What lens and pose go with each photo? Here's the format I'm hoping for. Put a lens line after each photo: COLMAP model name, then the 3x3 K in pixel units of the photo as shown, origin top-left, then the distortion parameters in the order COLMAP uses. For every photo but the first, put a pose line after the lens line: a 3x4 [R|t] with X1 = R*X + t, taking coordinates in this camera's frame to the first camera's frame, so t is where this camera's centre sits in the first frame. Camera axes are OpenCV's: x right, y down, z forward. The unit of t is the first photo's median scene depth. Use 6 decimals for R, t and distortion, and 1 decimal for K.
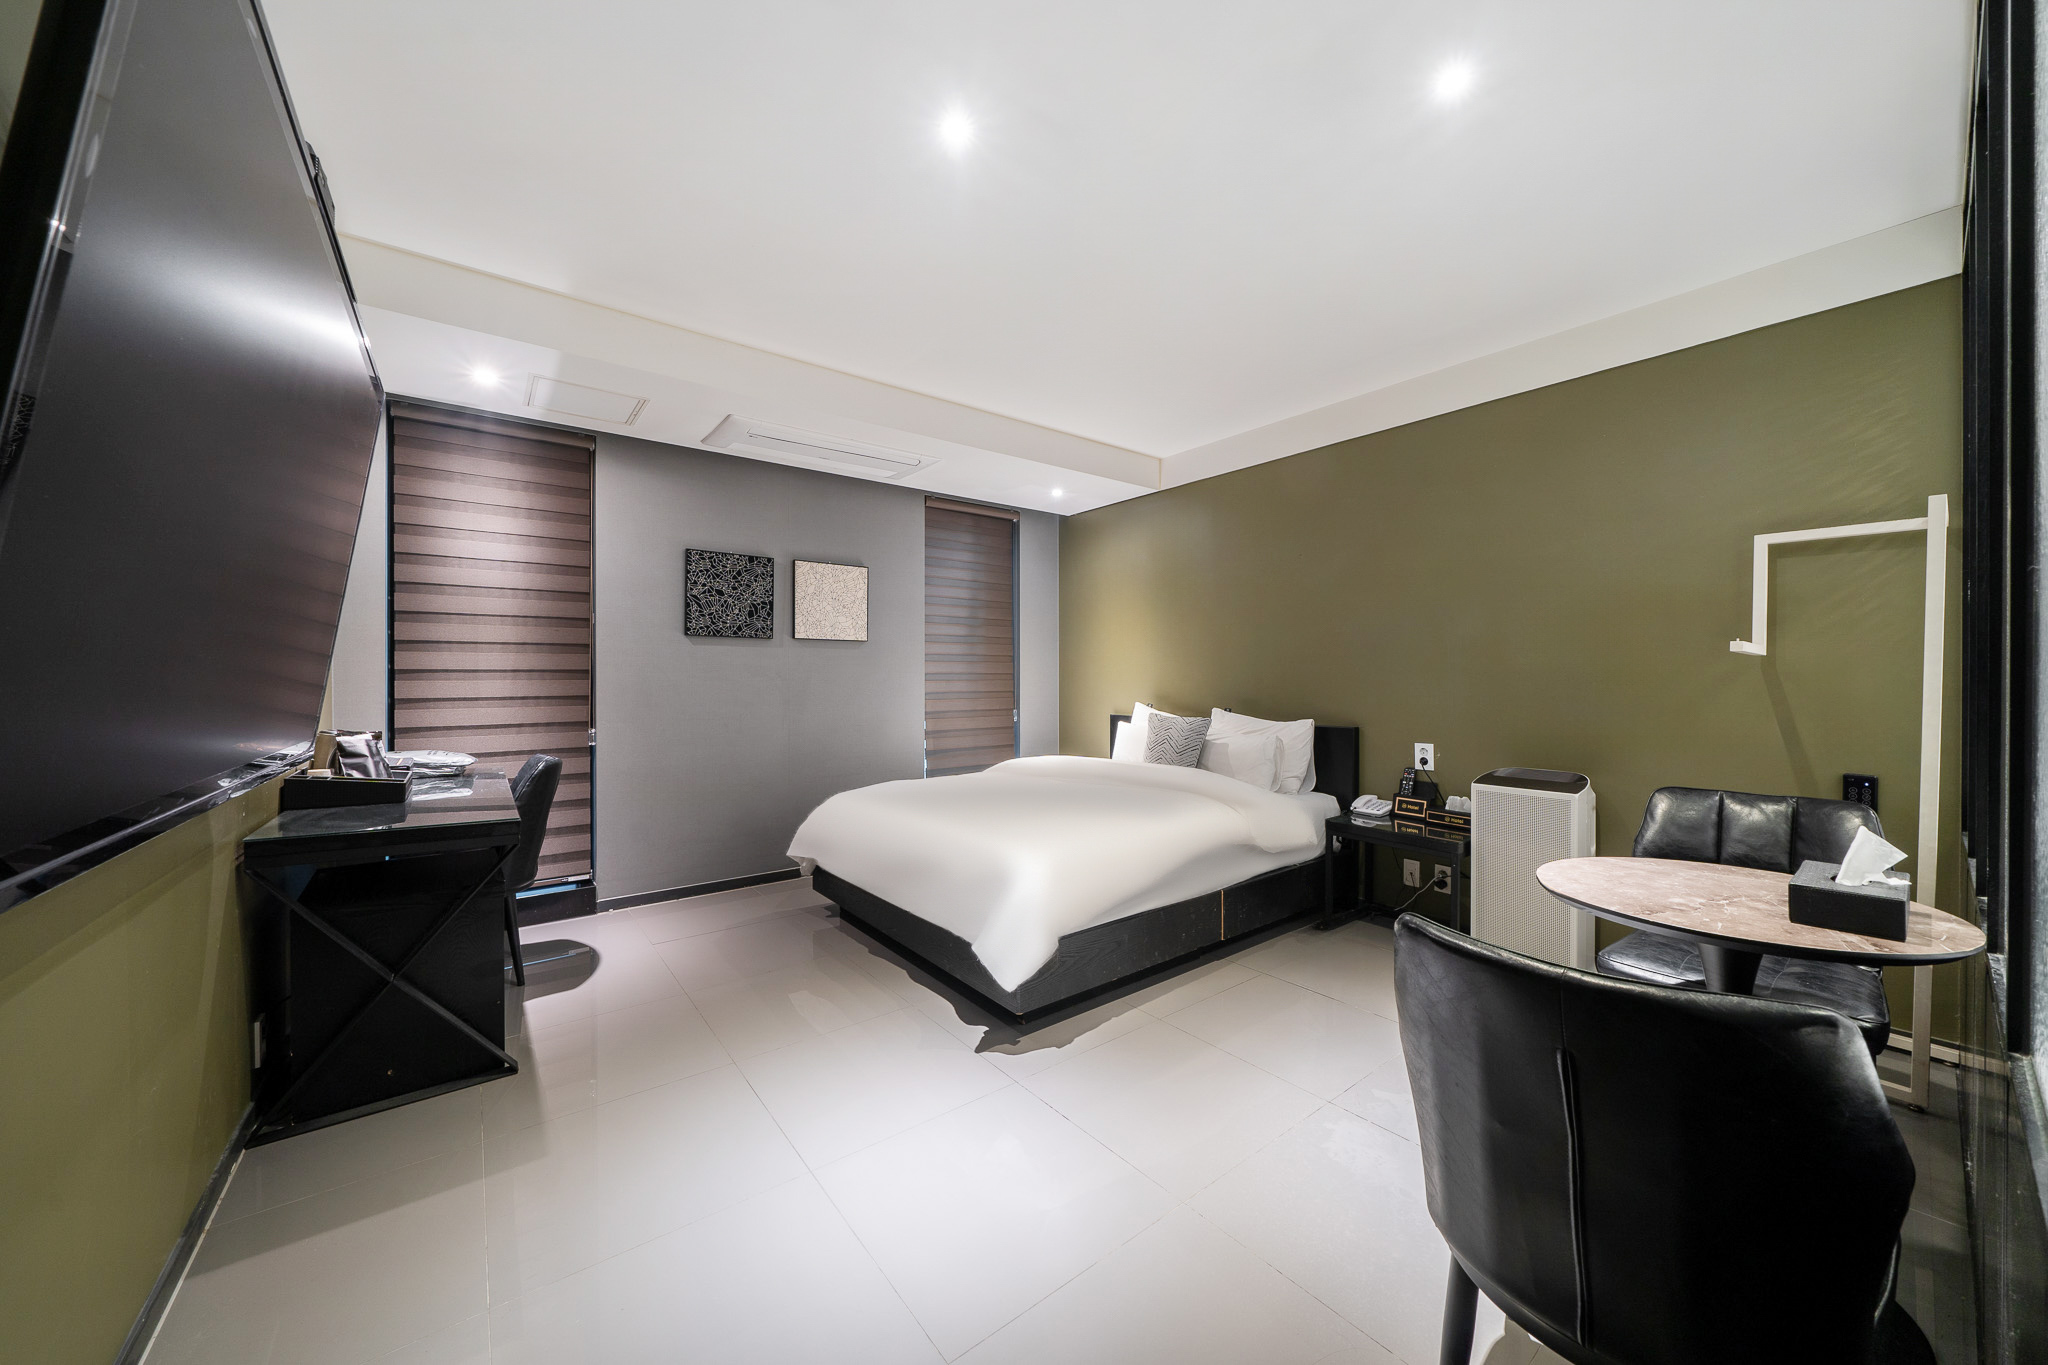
lens RADIAL K [[715.5, 0, 1024.3], [0, 715.5, 679.0], [0, 0, 1]] dist [-0.010515, -0.000055]
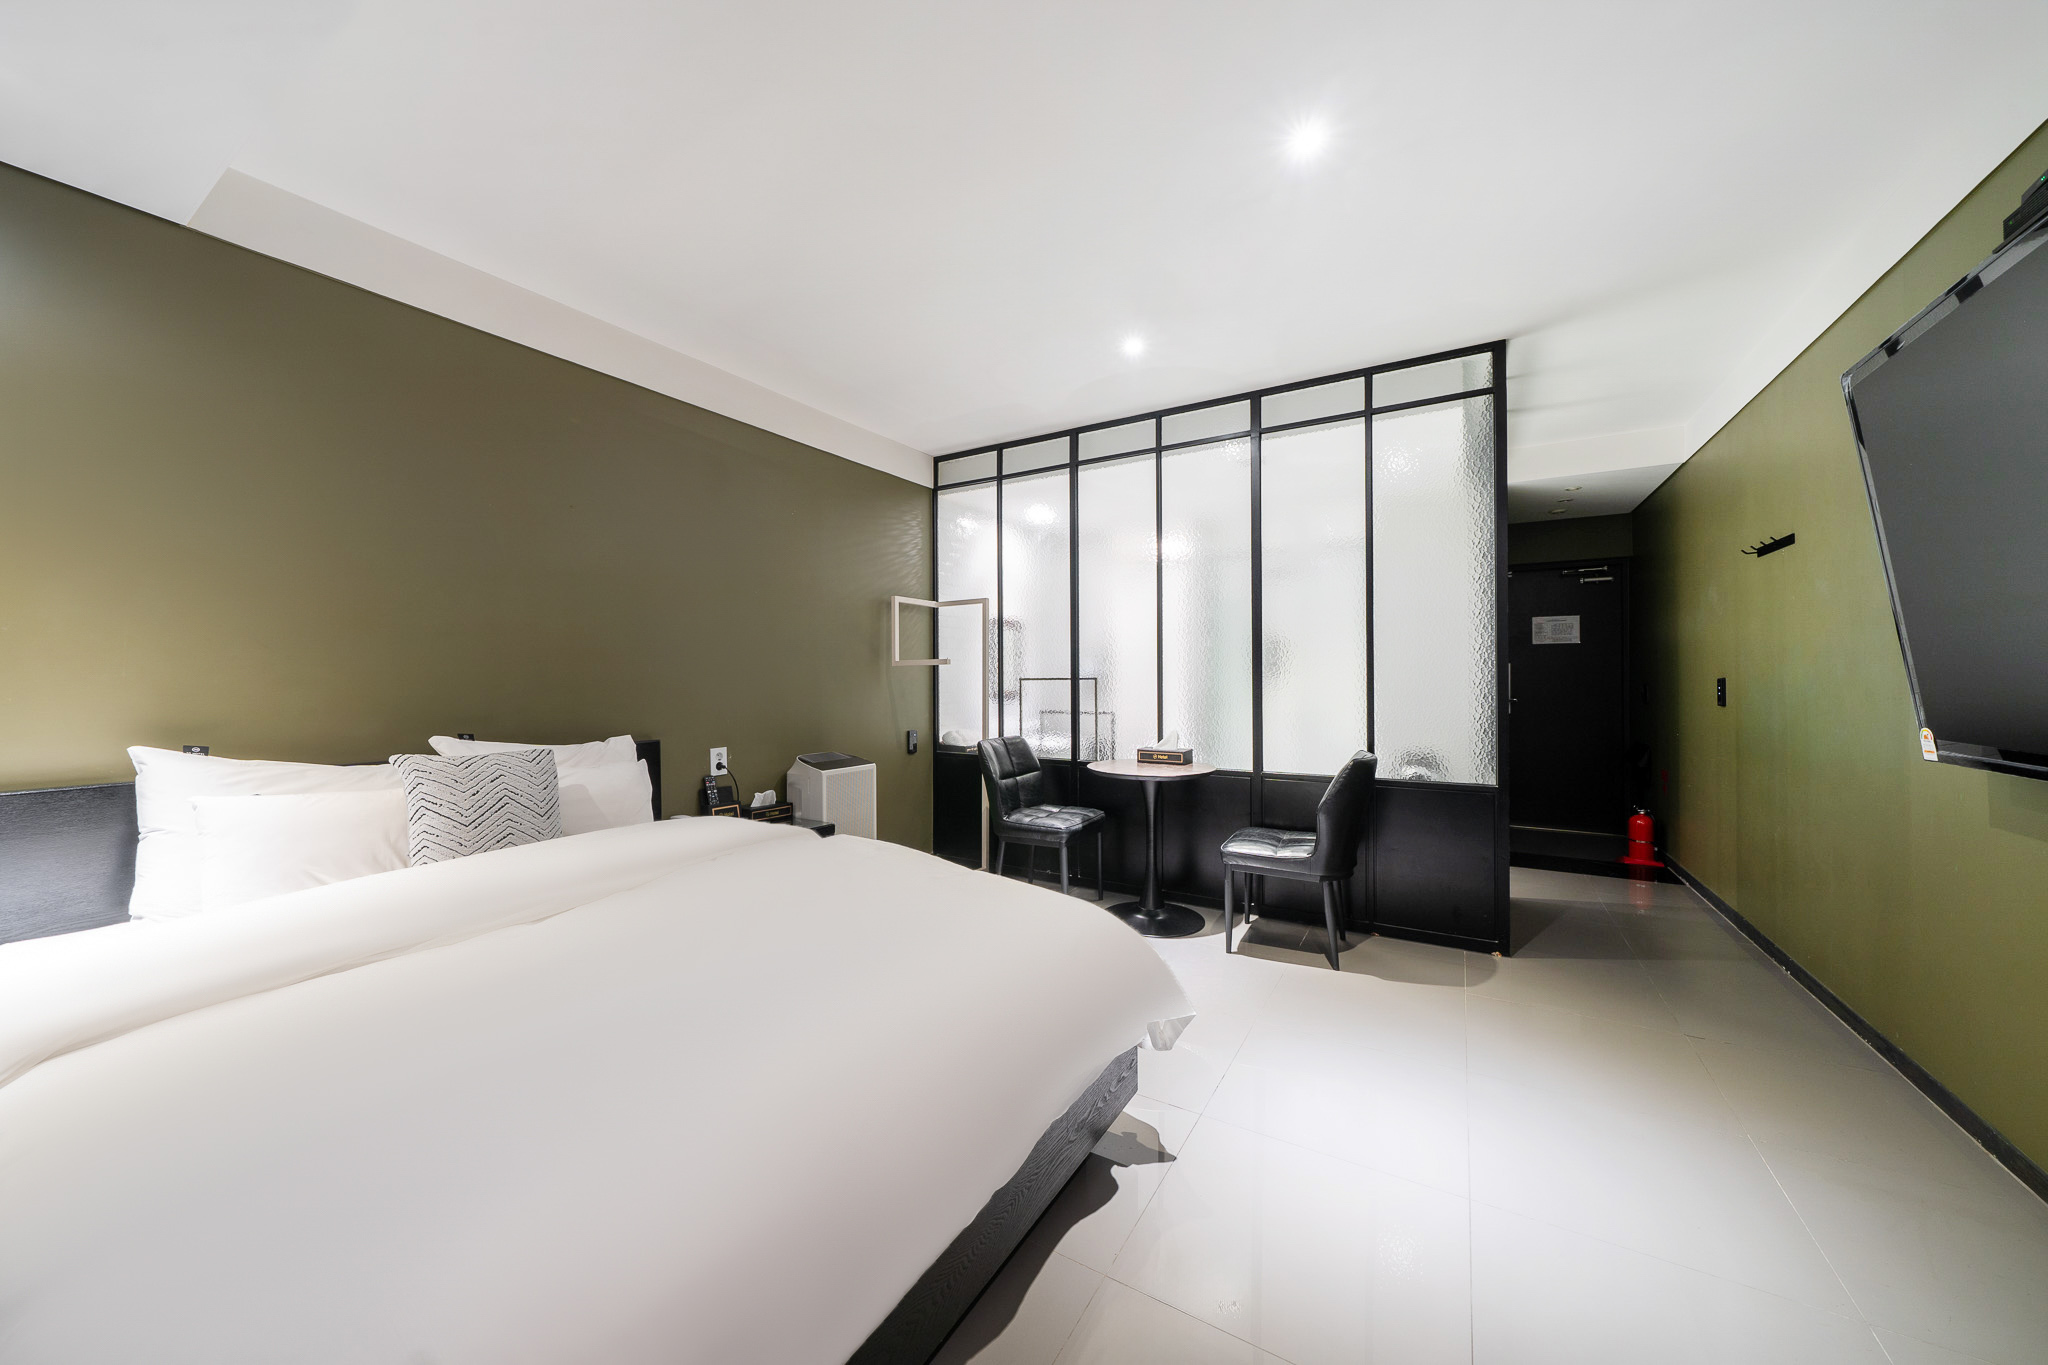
lens RADIAL K [[715.5, 0, 1026.5], [0, 715.5, 681.7], [0, 0, 1]] dist [-0.010515, -0.000055]
pose [[-0.356107, 0.003633, 0.934438, -0.218987], [0.009457, 0.999955, -0.000283, 0.002355], [-0.934397, 0.008736, -0.356126, 0.426230]]
